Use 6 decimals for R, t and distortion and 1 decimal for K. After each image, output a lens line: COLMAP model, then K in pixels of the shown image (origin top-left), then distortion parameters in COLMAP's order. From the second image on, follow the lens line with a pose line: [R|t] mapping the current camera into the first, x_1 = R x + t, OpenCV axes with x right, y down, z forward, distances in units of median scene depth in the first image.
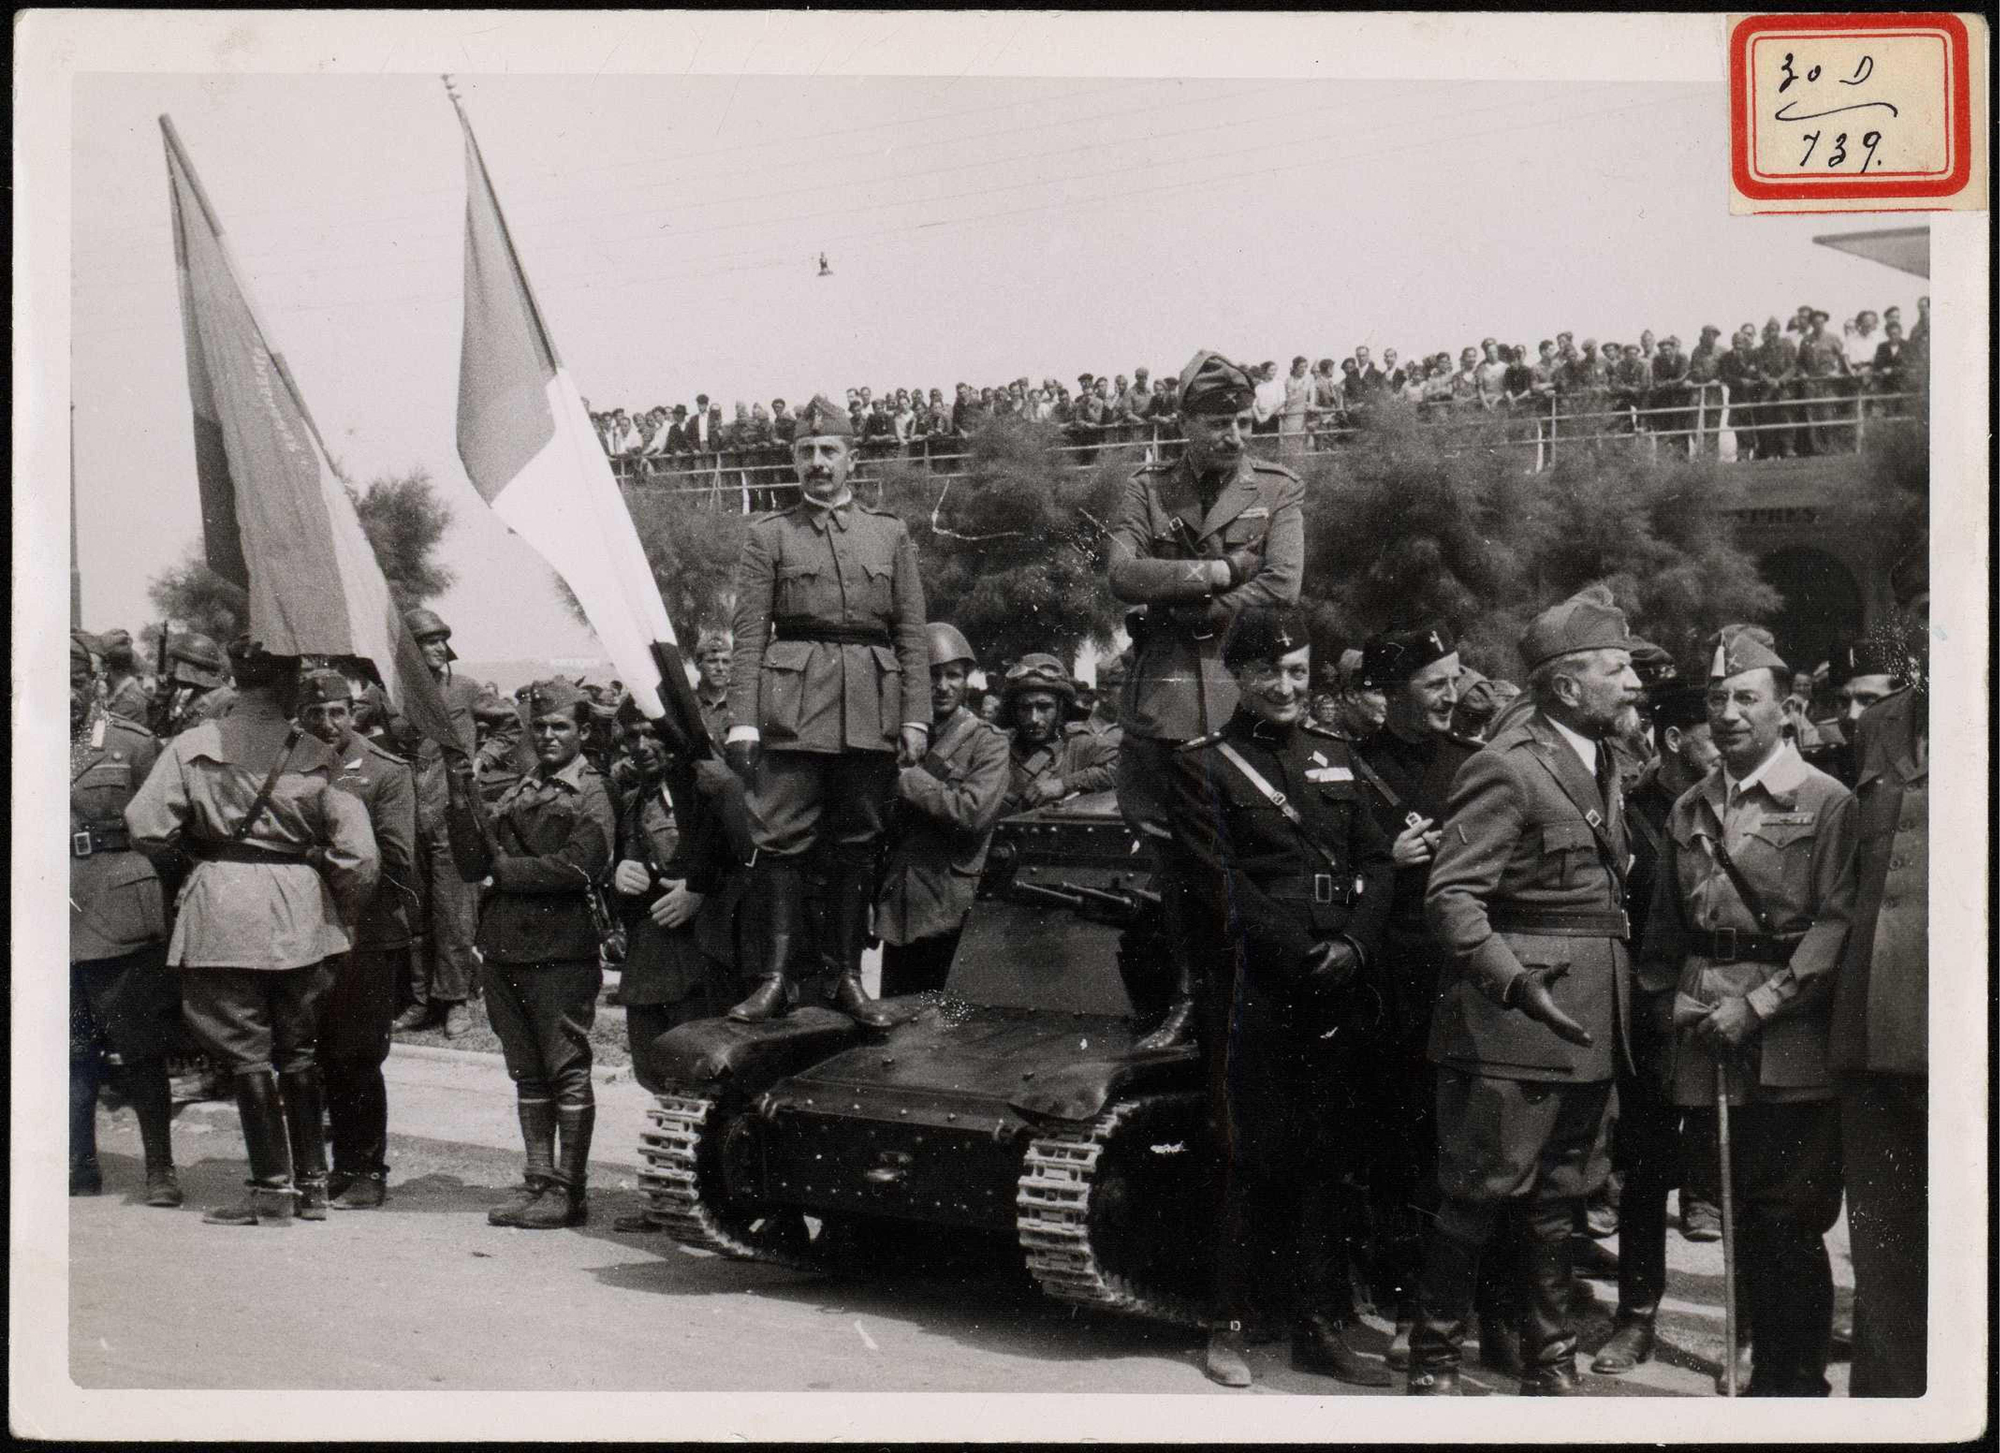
lens RADIAL K [[3189.3, 0, 1000.0], [0, 3189.3, 726.5], [0, 0, 1]] dist [0.053520, 0.118446]
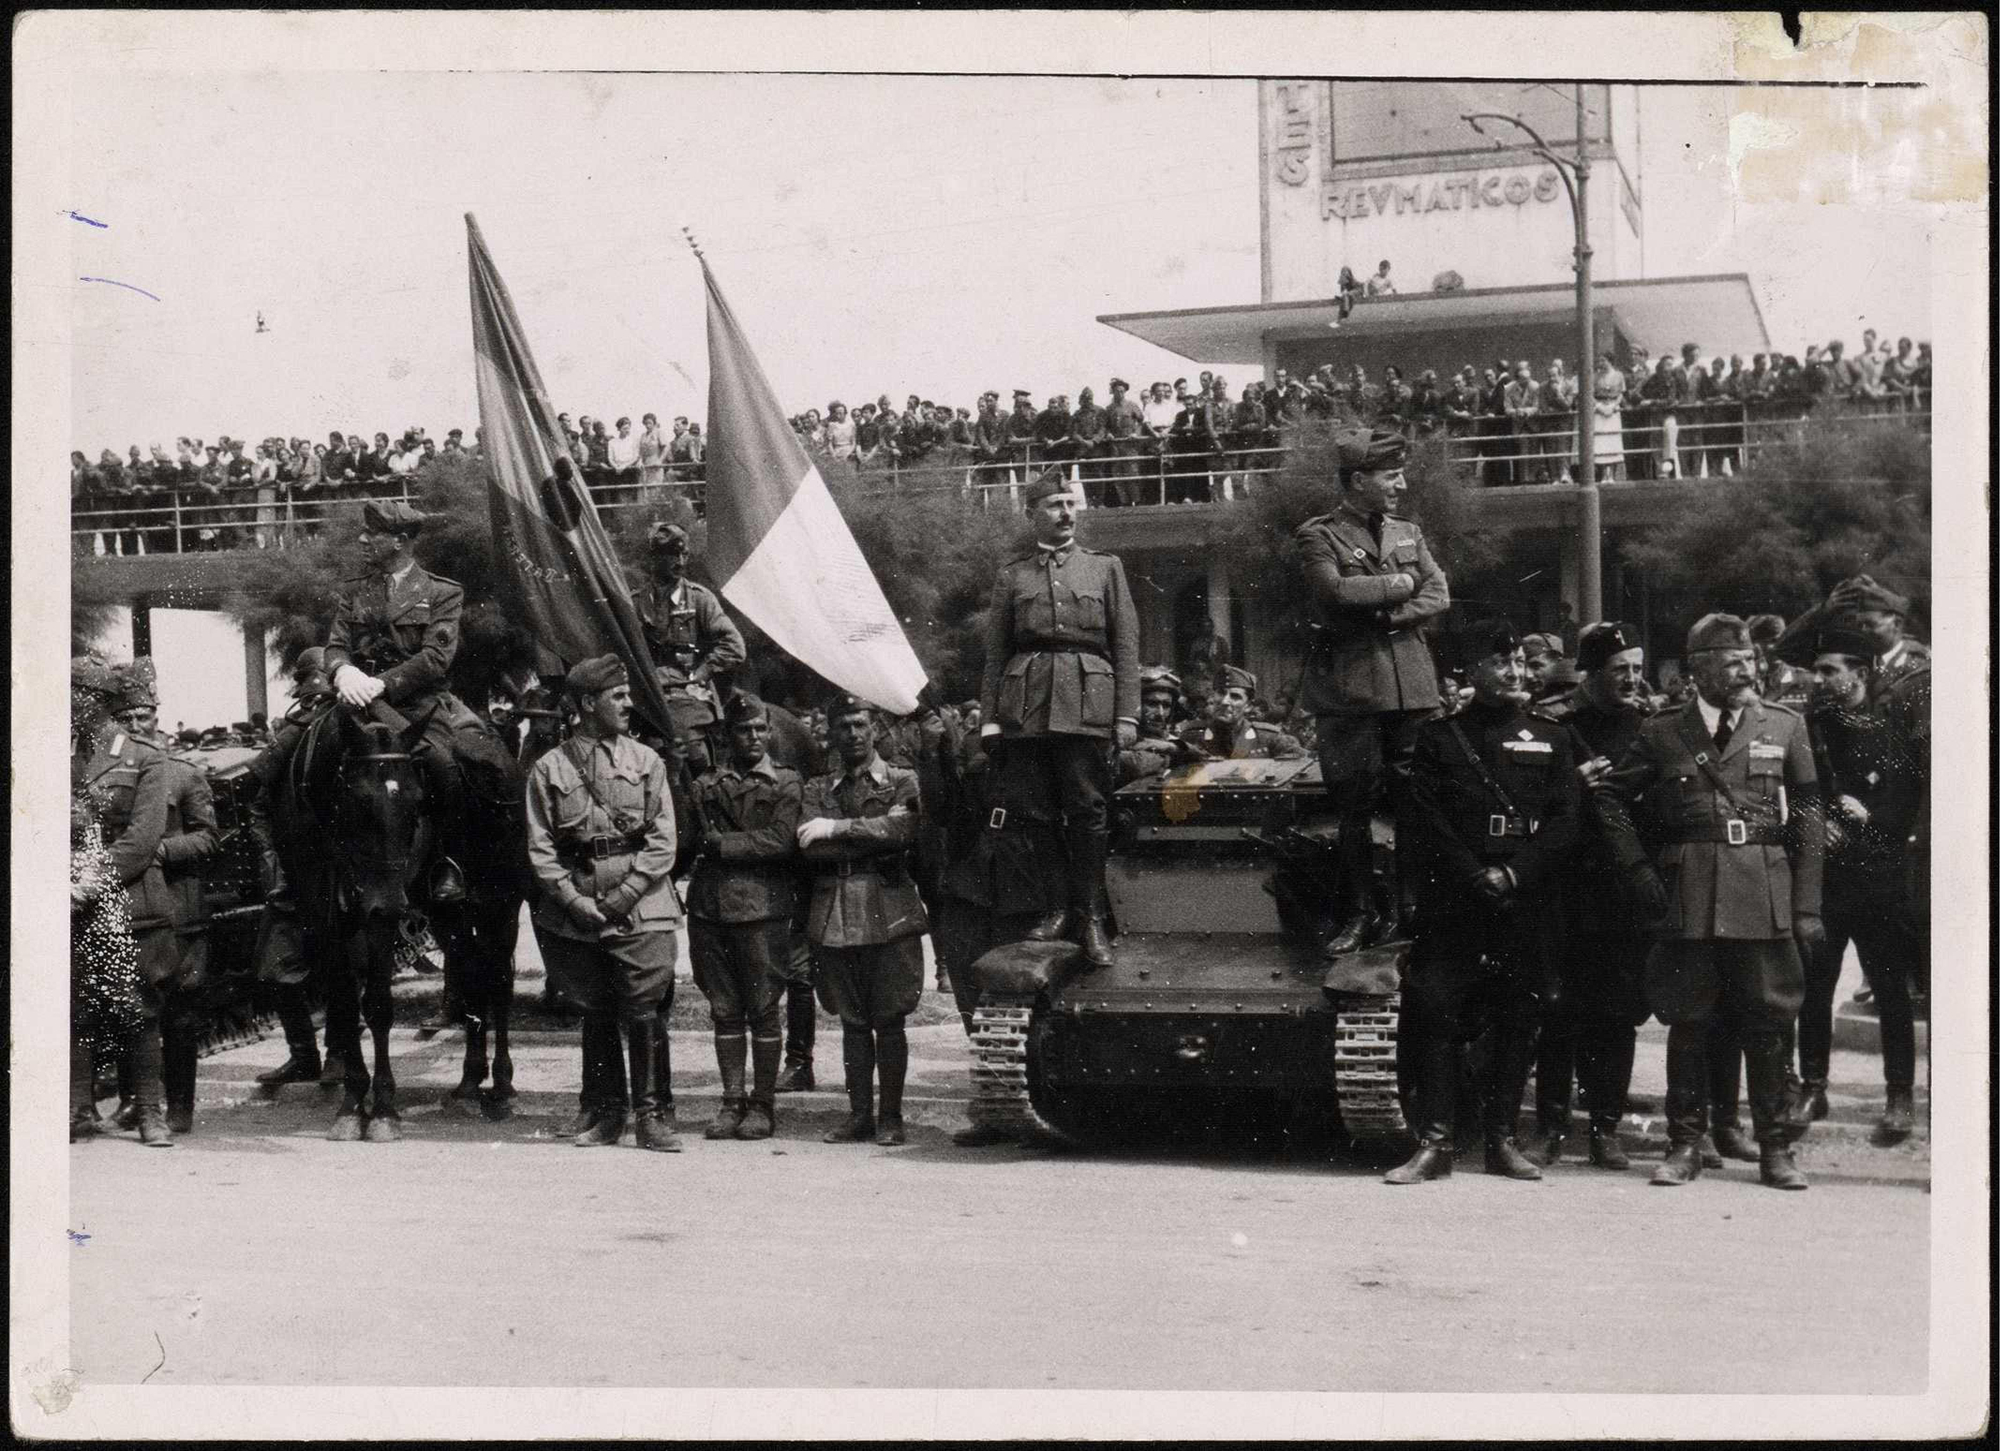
lens RADIAL K [[3189.3, 0, 1000.0], [0, 3189.3, 725.5], [0, 0, 1]] dist [0.053520, 0.118446]
pose [[0.941595, -0.022690, 0.335983, -0.530365], [0.027885, 0.999554, -0.010646, 0.016956], [-0.335592, 0.019393, 0.941808, -0.205481]]
